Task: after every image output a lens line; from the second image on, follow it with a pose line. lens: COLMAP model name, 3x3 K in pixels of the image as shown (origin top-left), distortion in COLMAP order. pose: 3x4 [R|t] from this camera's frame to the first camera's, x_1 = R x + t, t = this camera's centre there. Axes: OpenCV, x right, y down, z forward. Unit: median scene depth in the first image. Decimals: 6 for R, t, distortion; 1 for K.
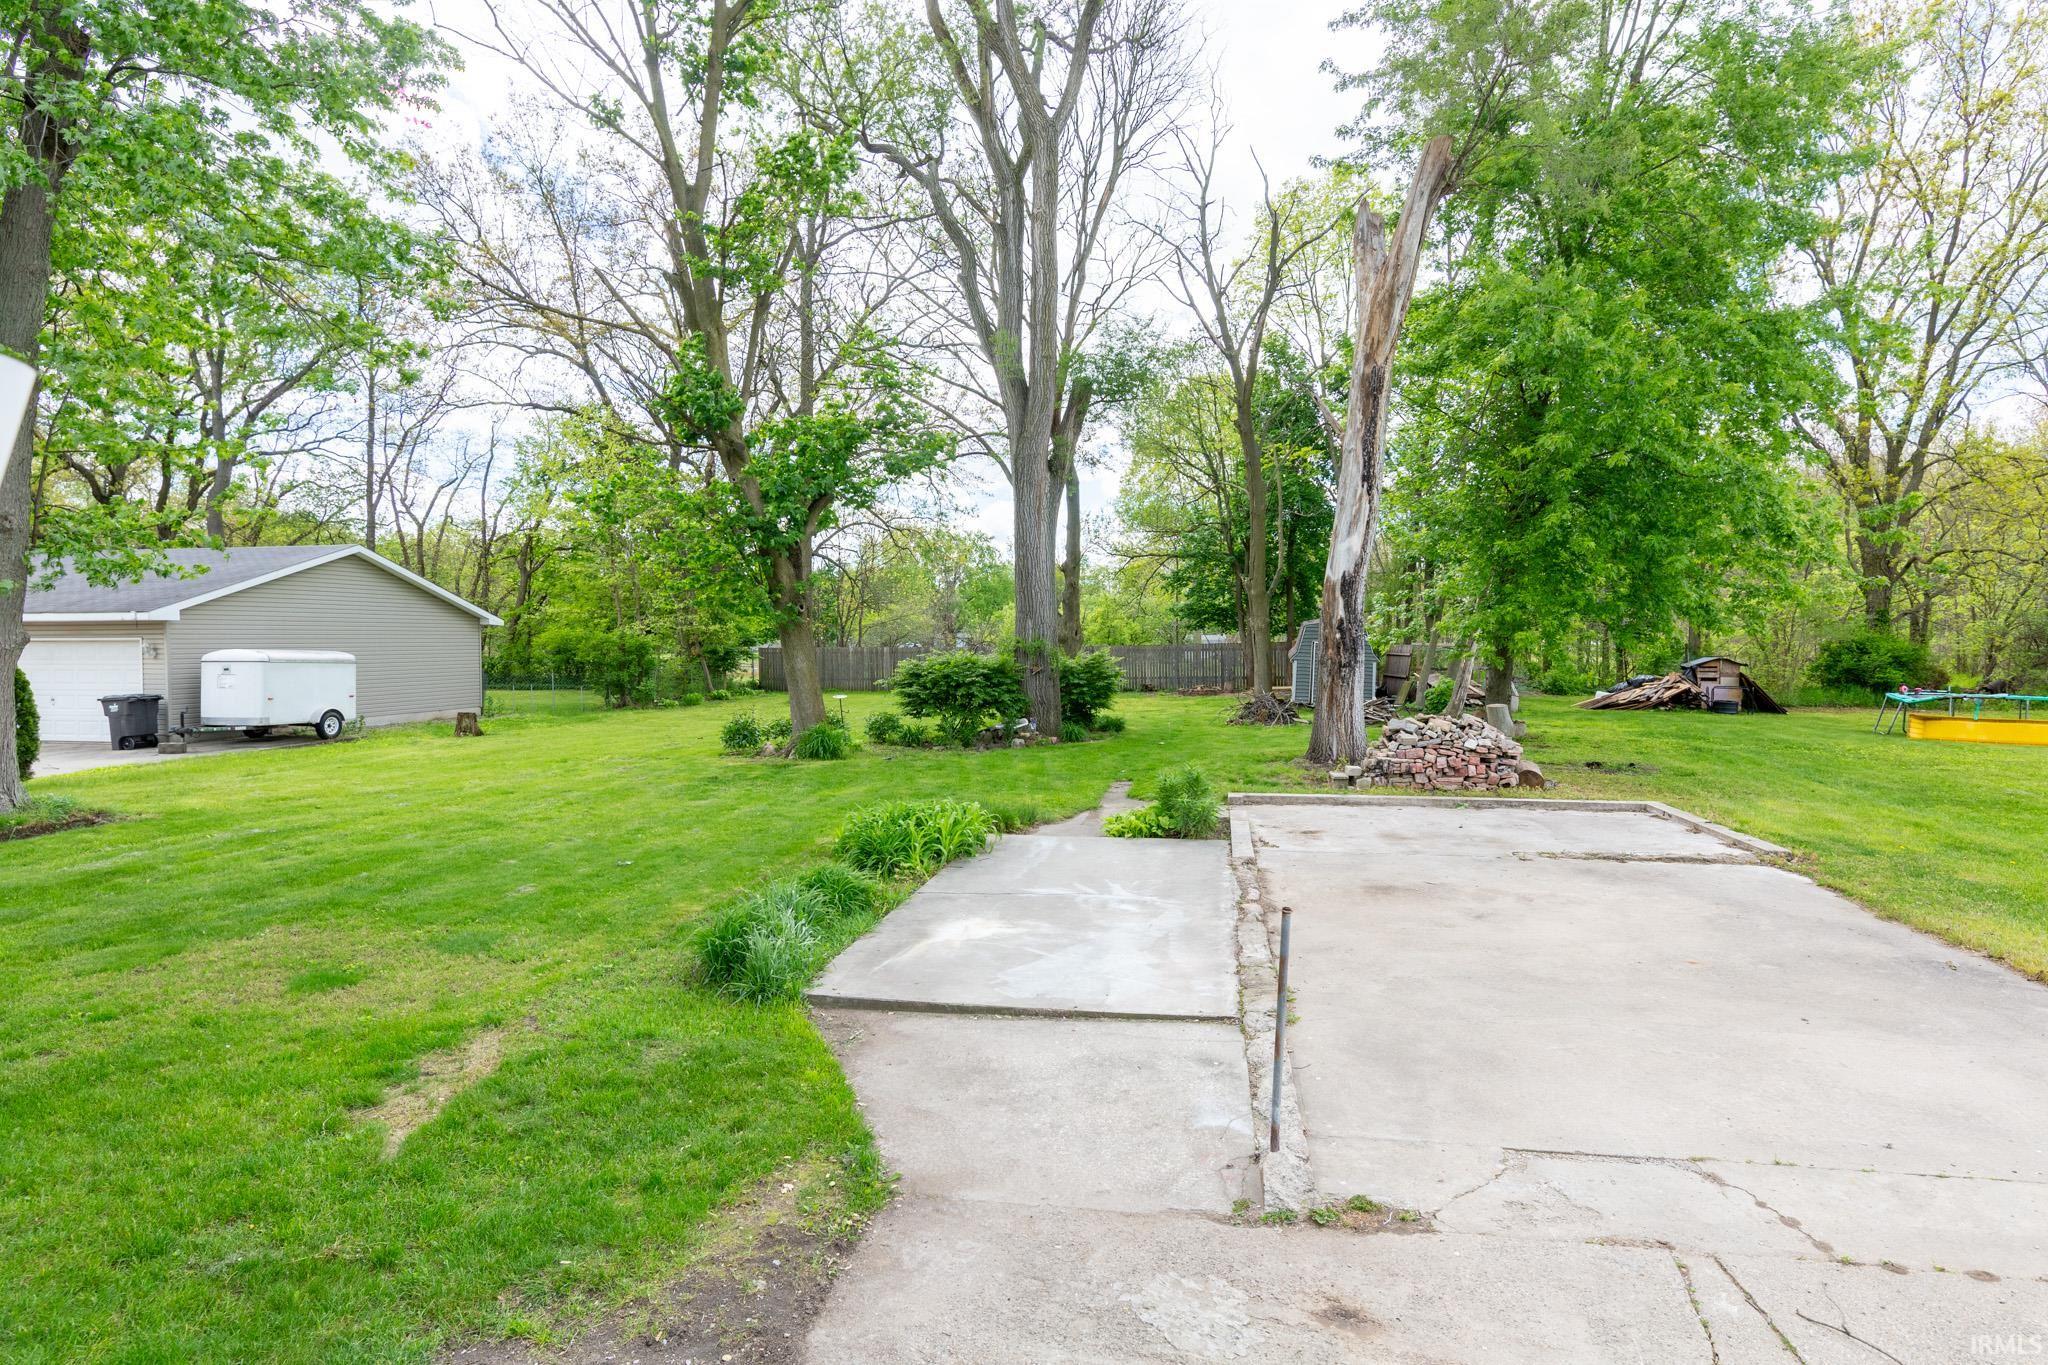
lens RADIAL K [[1085.3, 0, 1024.0], [0, 1085.3, 682.5], [0, 0, 1]] dist [-0.000628, -0.000334]
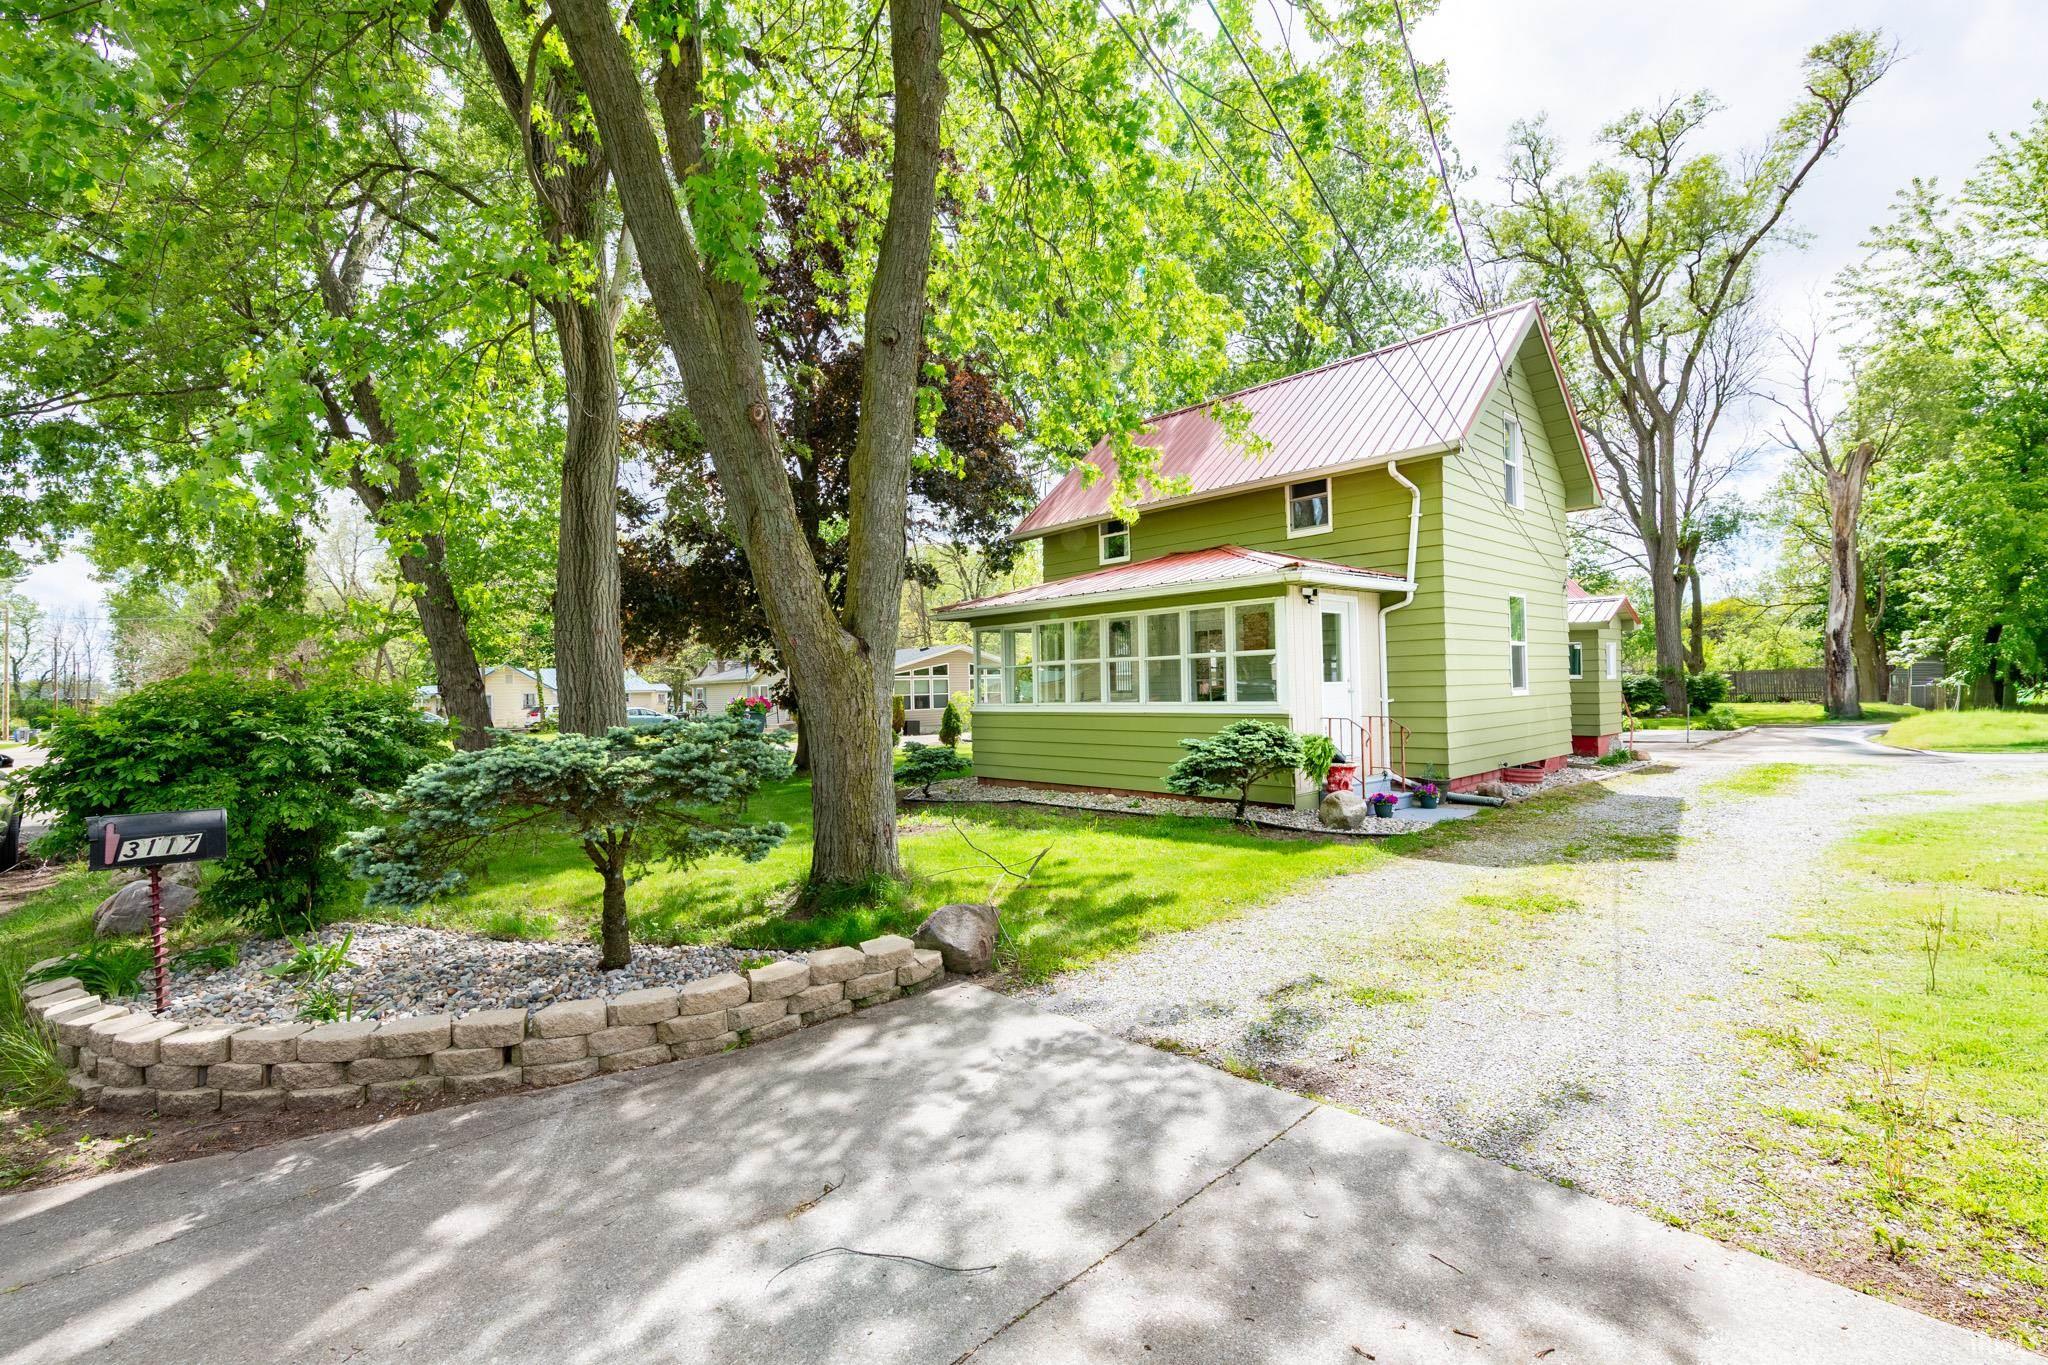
lens RADIAL K [[830.3, 0, 1066.2], [0, 830.3, 680.7], [0, 0, 1]] dist [0.001290, 0.000099]
pose [[0.797568, -0.024039, -0.602750, 0.045887], [0.000833, 0.999249, -0.038750, 0.044108], [0.603229, 0.030403, 0.796988, -0.850104]]
